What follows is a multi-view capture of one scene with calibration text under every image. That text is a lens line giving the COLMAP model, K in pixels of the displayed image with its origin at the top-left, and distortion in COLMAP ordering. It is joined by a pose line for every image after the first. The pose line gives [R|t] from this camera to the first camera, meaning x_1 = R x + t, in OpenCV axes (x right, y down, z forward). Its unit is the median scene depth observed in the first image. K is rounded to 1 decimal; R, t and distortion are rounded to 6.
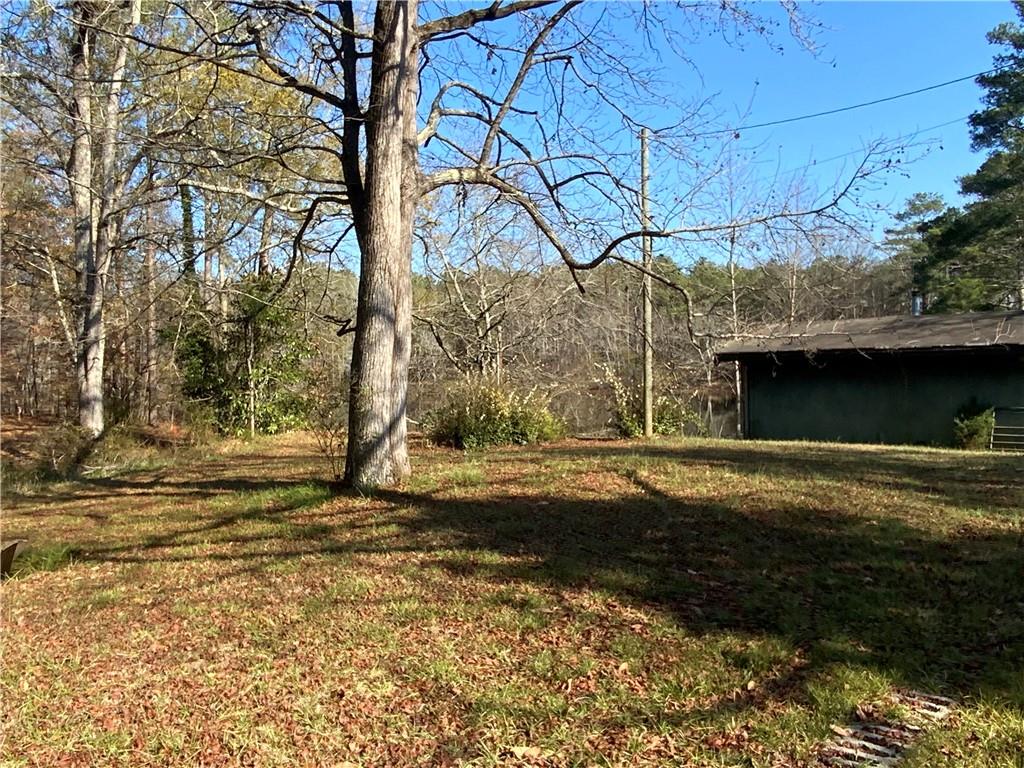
lens RADIAL K [[848.9, 0, 512.0], [0, 848.9, 384.0], [0, 0, 1]] dist [0.107402, -0.168283]
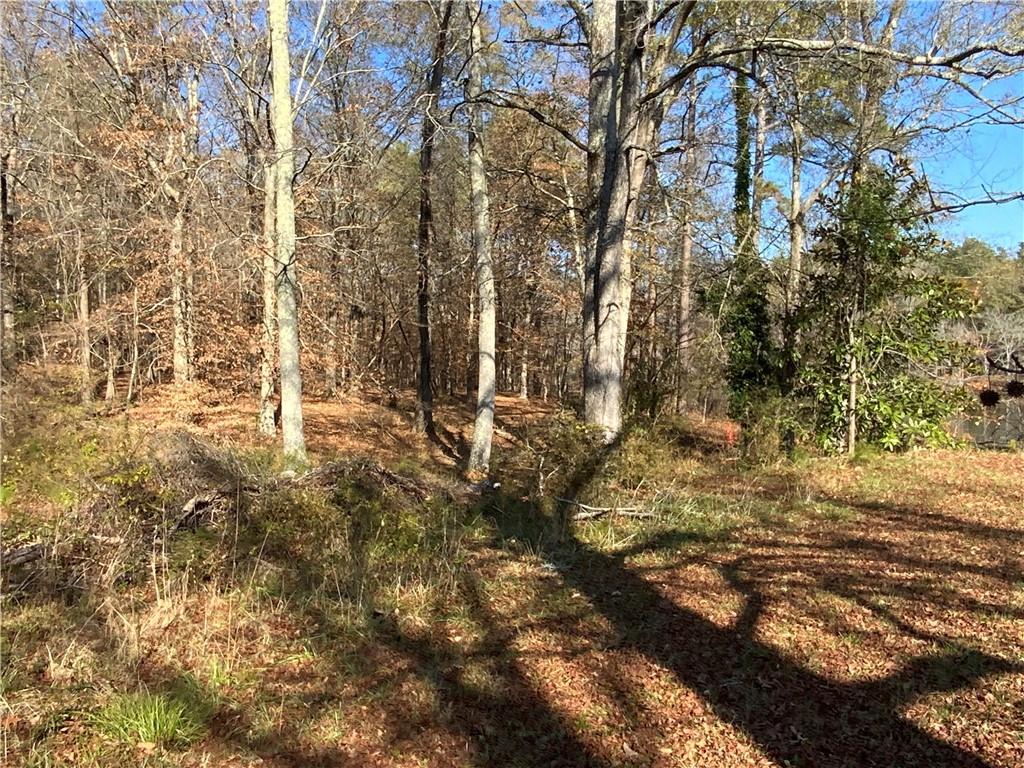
lens RADIAL K [[848.9, 0, 512.0], [0, 848.9, 384.0], [0, 0, 1]] dist [0.107402, -0.168283]
pose [[0.834865, 0.038619, -0.549099, -0.222205], [-0.033584, 0.999251, 0.019217, 0.014241], [0.549430, 0.002397, 0.835536, 0.481877]]
